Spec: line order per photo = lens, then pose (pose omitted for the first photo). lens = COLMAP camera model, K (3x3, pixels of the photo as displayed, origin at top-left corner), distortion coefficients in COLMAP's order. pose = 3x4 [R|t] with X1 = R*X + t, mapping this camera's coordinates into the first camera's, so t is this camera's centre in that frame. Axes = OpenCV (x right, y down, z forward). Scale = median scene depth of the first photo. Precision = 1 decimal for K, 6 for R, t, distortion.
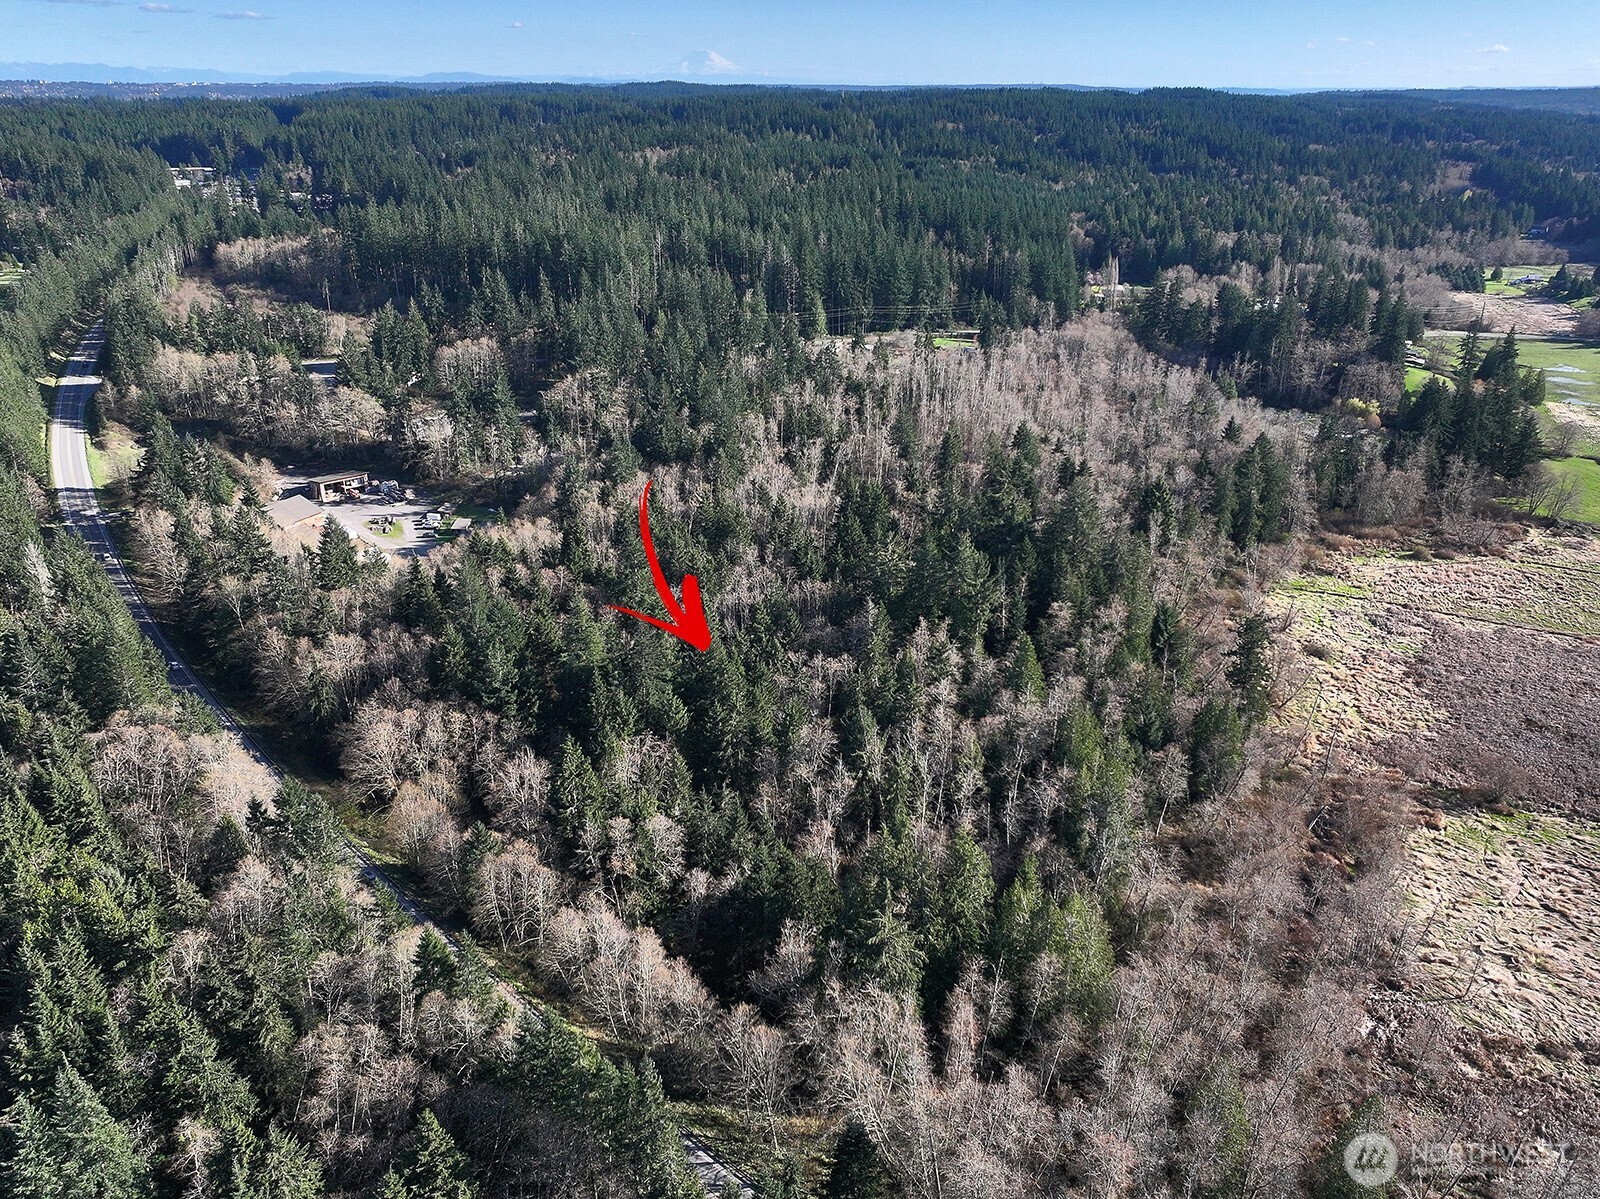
lens RADIAL K [[1287.2, 0, 801.7], [0, 1287.2, 602.5], [0, 0, 1]] dist [-0.000375, 0.003260]
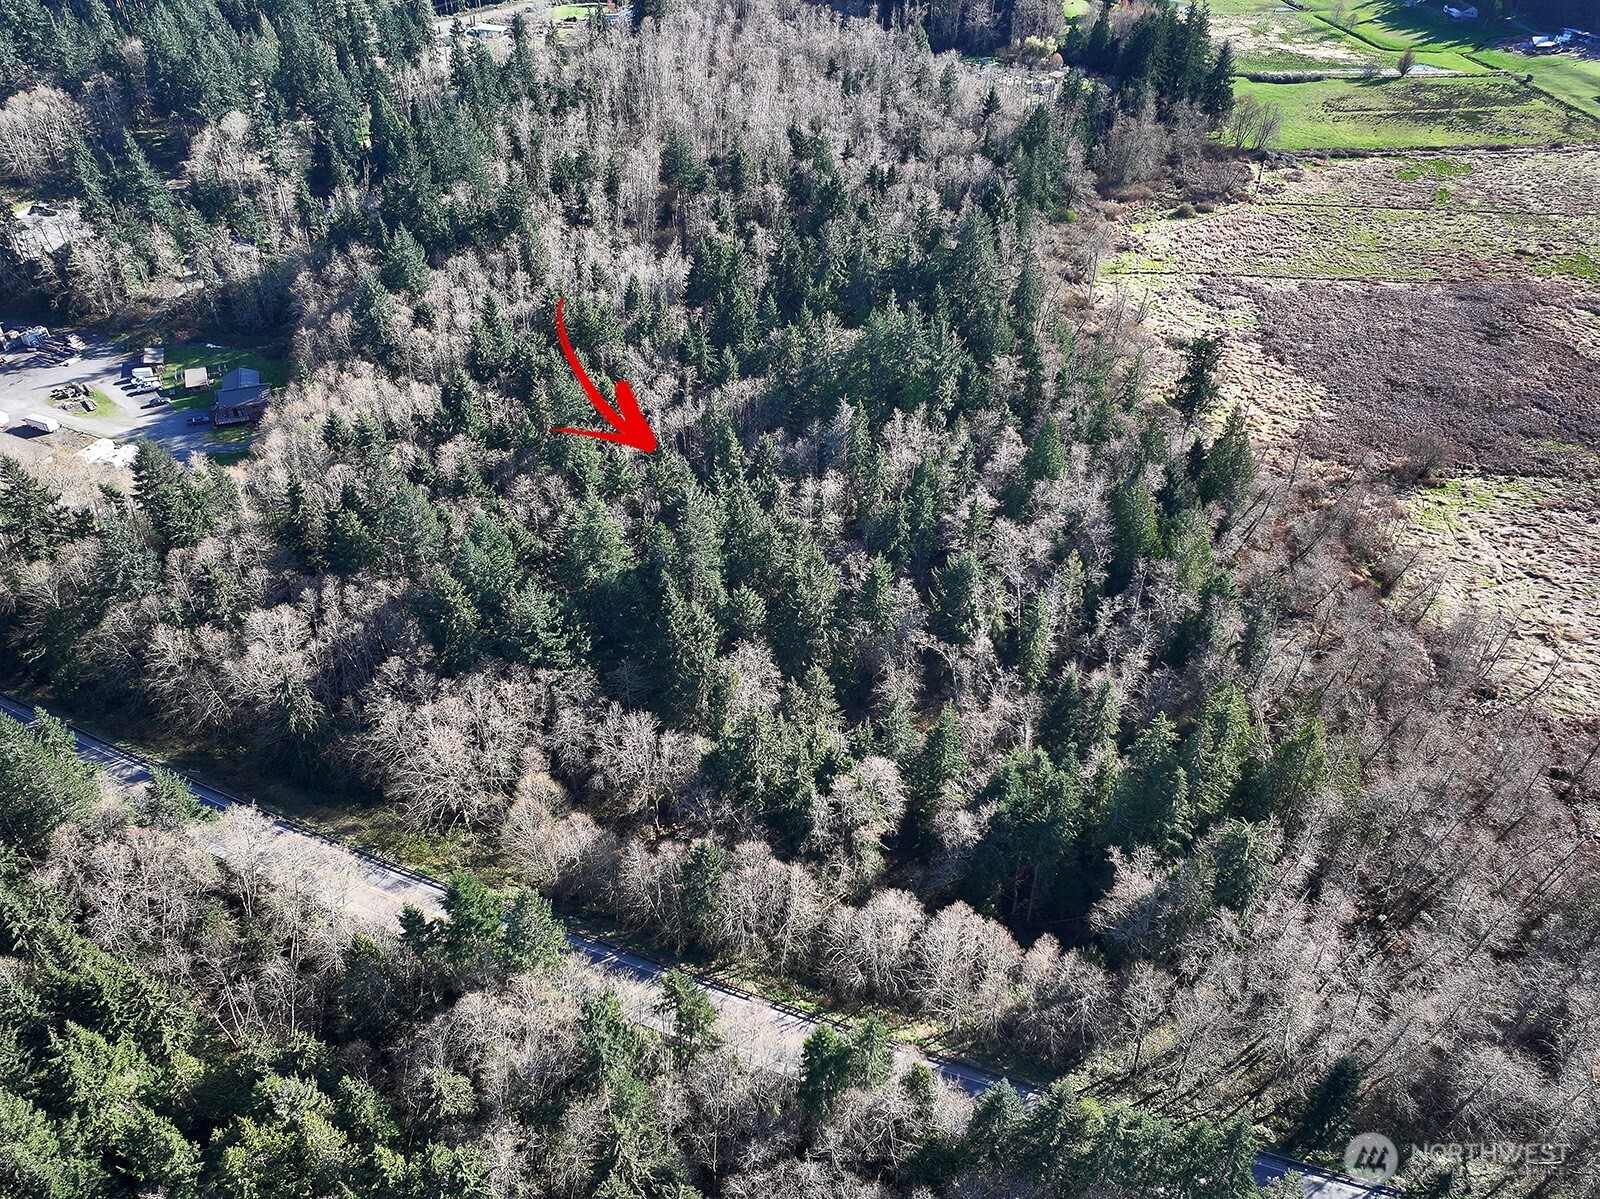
lens RADIAL K [[1287.2, 0, 799.2], [0, 1287.2, 599.9], [0, 0, 1]] dist [-0.000375, 0.003260]
pose [[0.908128, -0.256250, 0.331117, -0.293985], [0.157888, 0.942043, 0.296018, -0.137114], [-0.387781, -0.216543, 0.895955, 0.205124]]
